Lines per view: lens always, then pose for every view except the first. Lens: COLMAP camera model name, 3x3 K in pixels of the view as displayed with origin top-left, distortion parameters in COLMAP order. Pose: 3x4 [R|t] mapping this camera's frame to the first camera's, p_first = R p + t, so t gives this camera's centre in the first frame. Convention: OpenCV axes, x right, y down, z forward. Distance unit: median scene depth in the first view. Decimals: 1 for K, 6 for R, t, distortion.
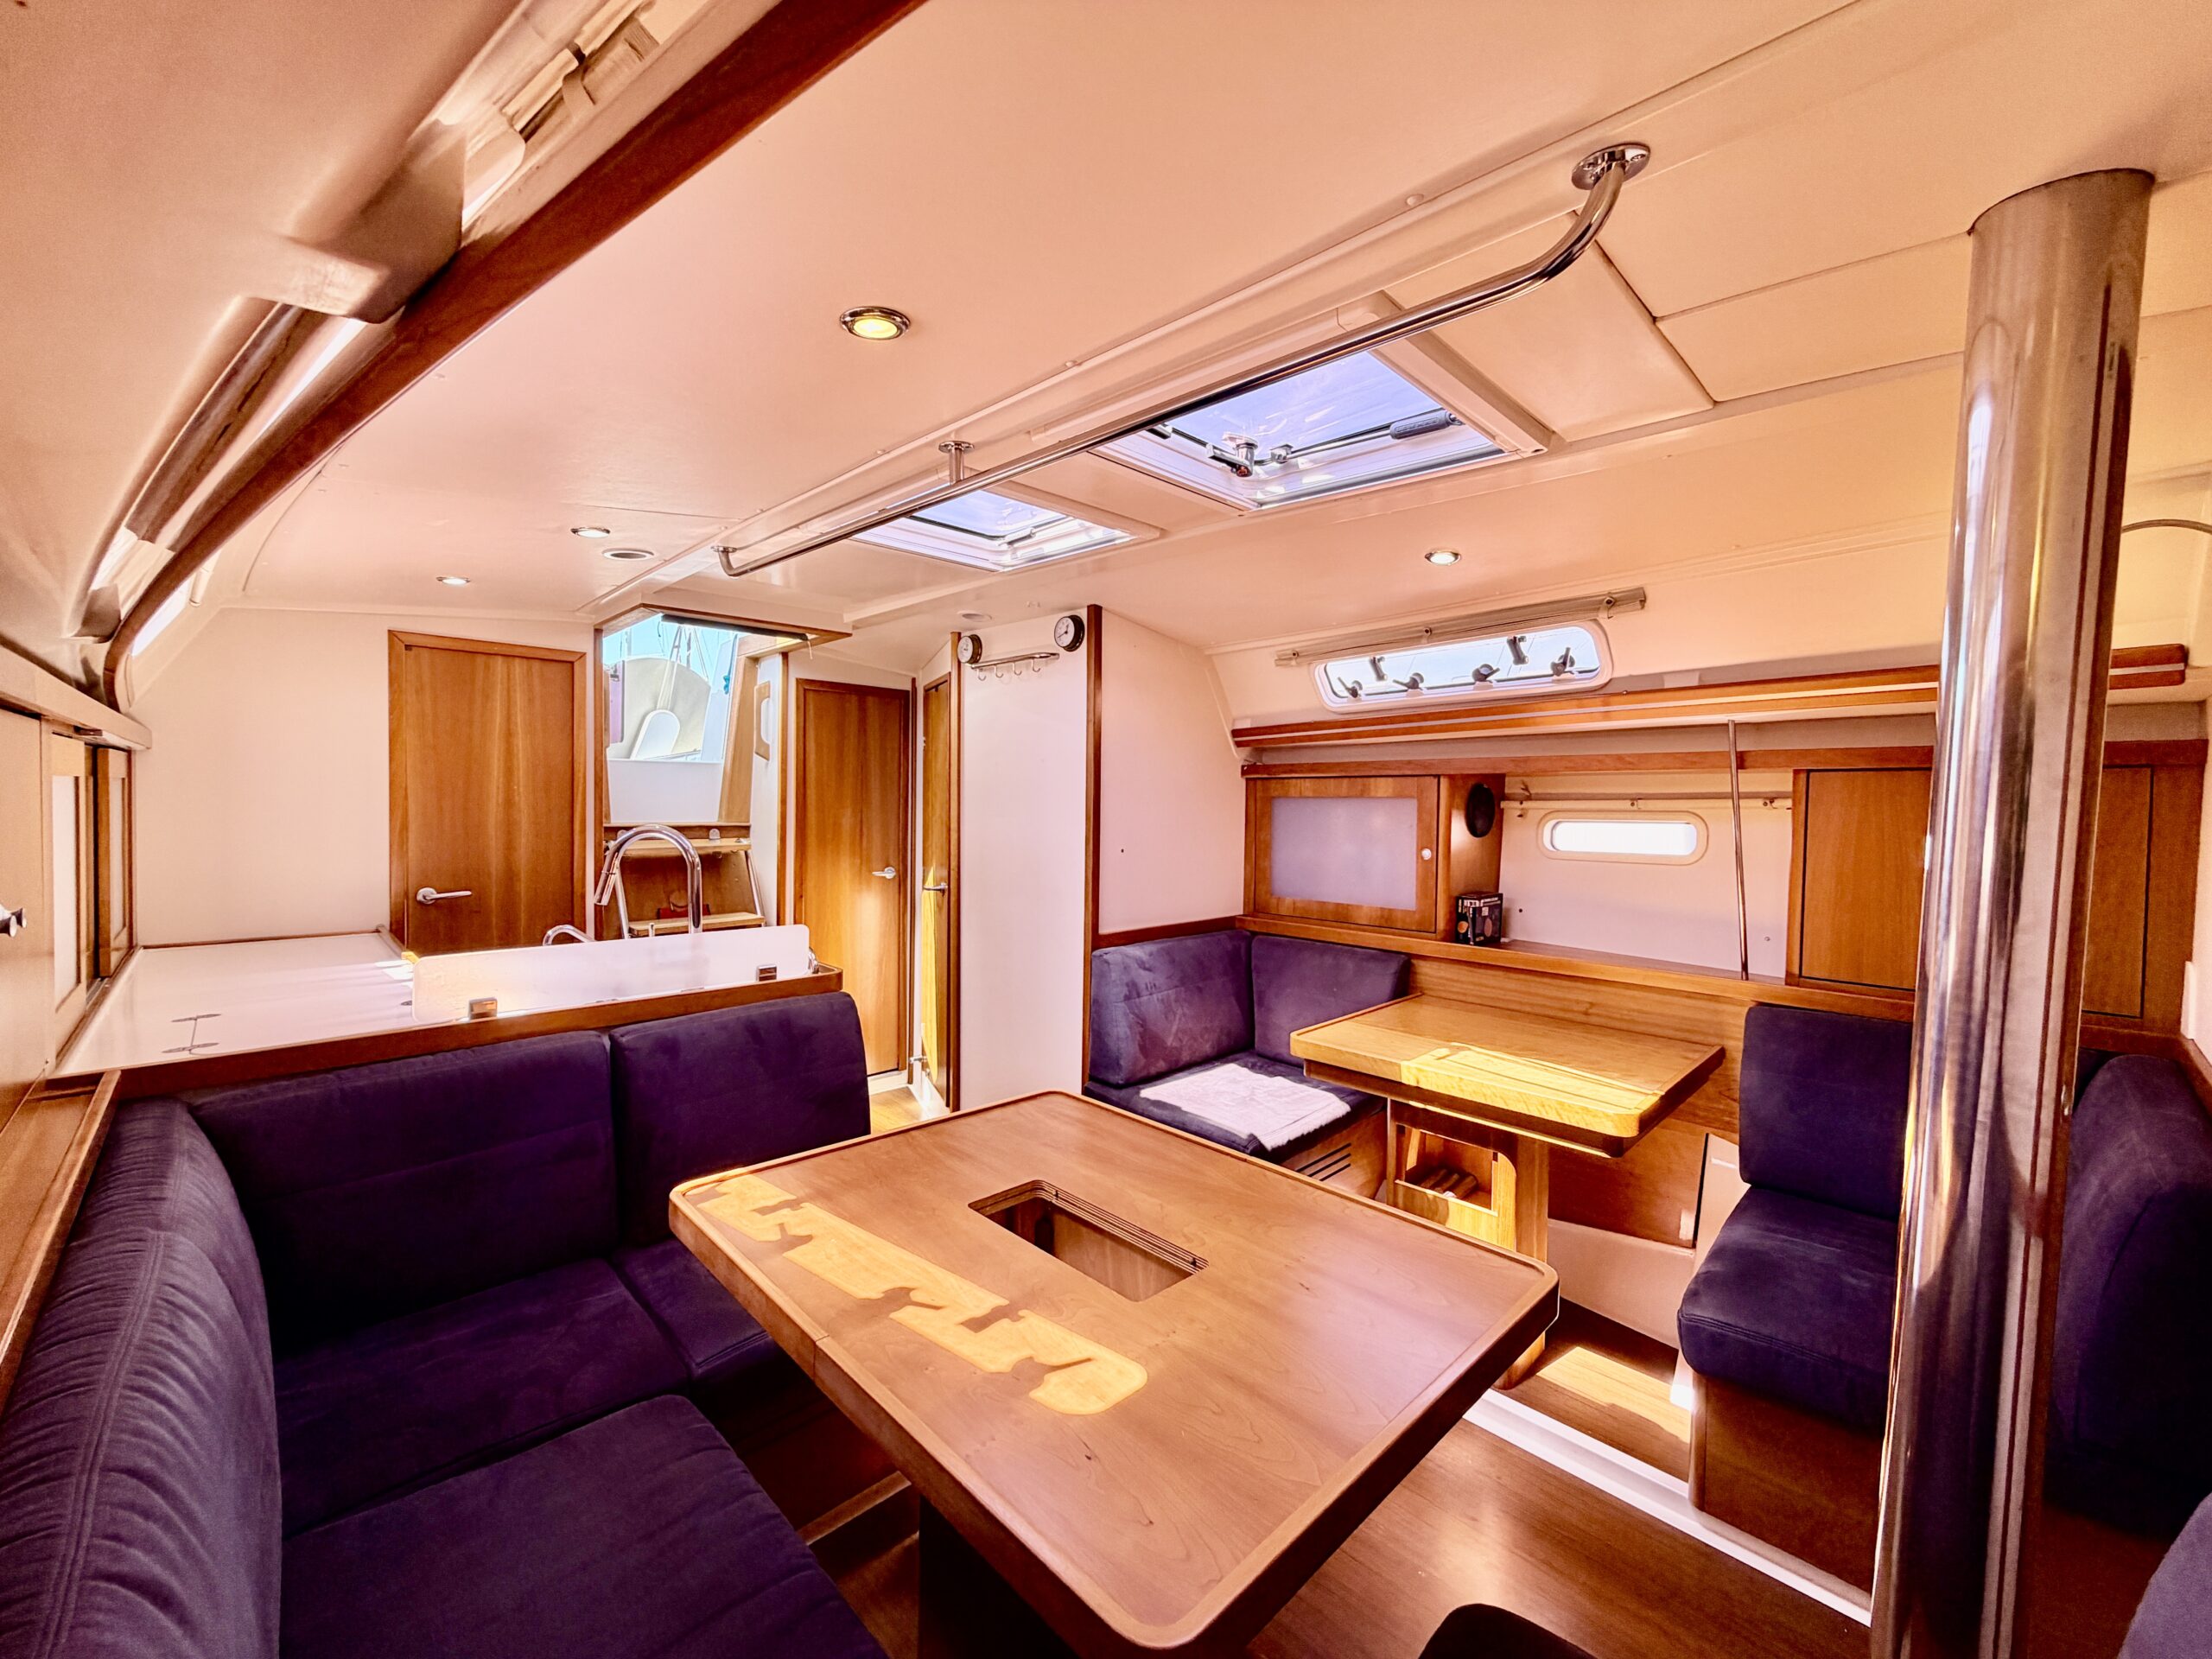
lens RADIAL K [[886.9, 0, 1094.8], [0, 886.9, 767.1], [0, 0, 1]] dist [-0.000033, 0.000153]
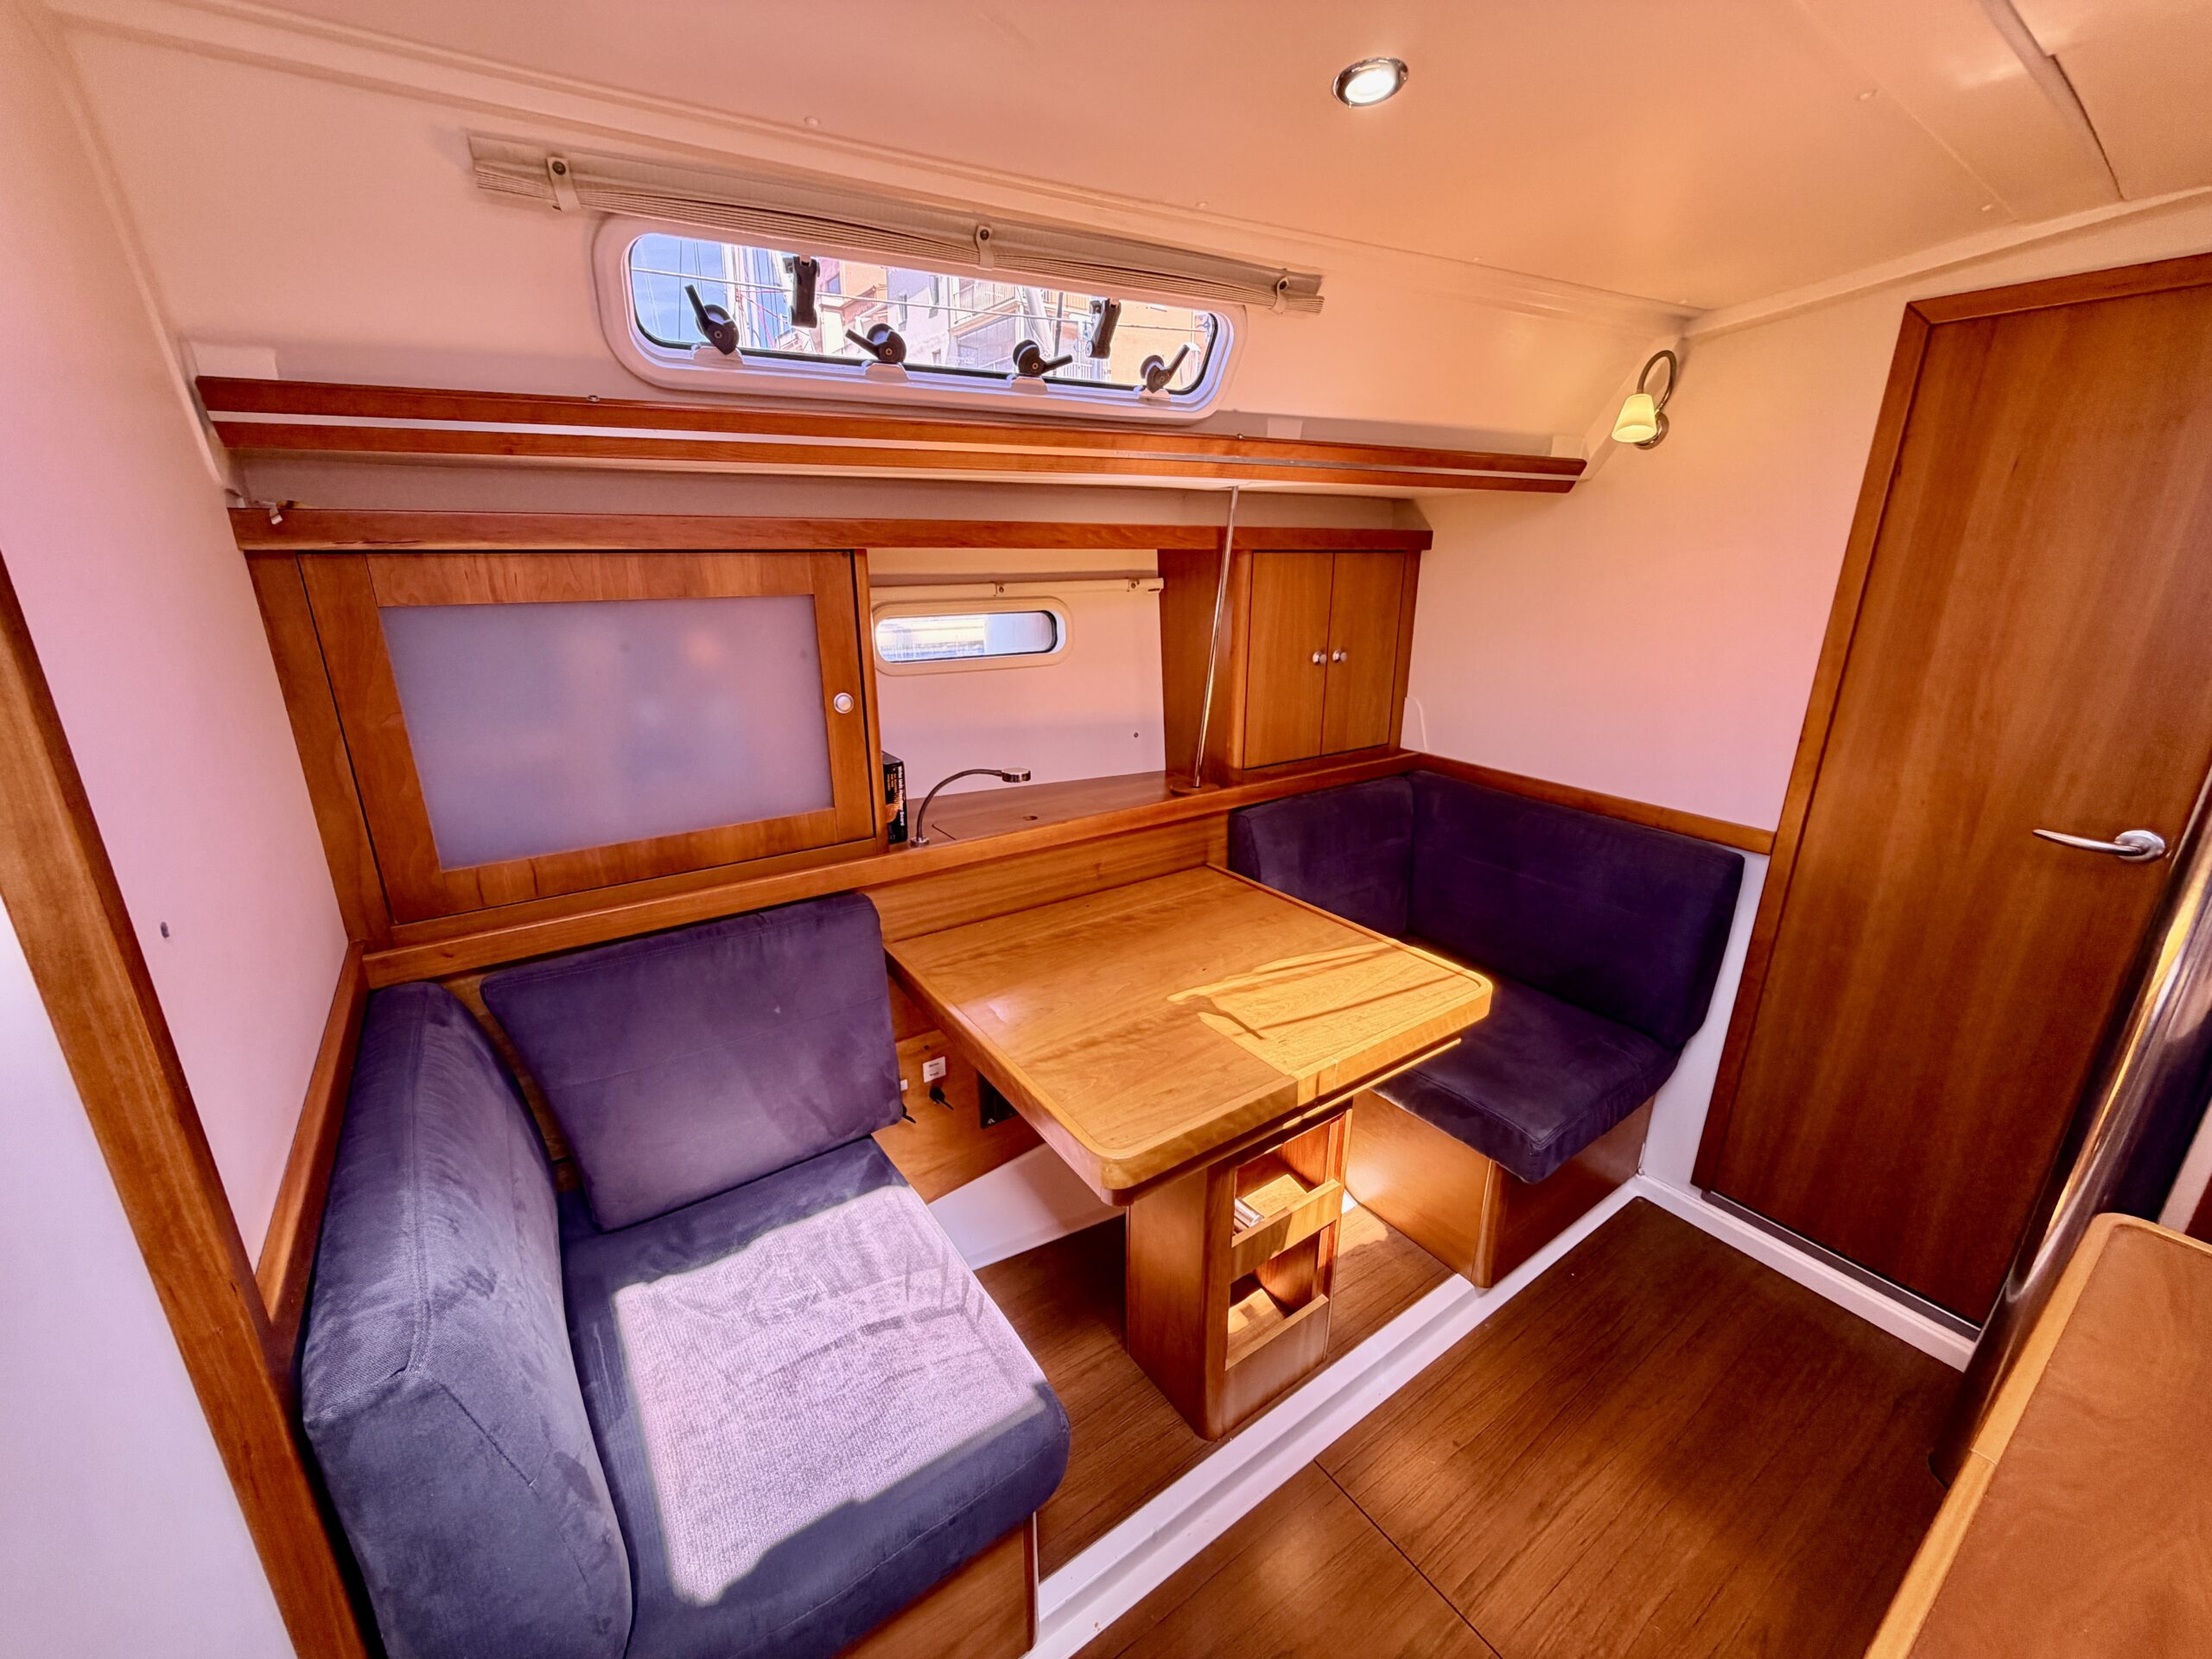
lens RADIAL K [[883.4, 0, 1095.6], [0, 883.4, 827.2], [0, 0, 1]] dist [-0.001958, 0.000779]
pose [[0.156073, -0.308139, 0.938452, -0.155083], [-0.038128, 0.947507, 0.317453, -0.008178], [-0.987009, -0.085327, 0.136132, 0.910071]]
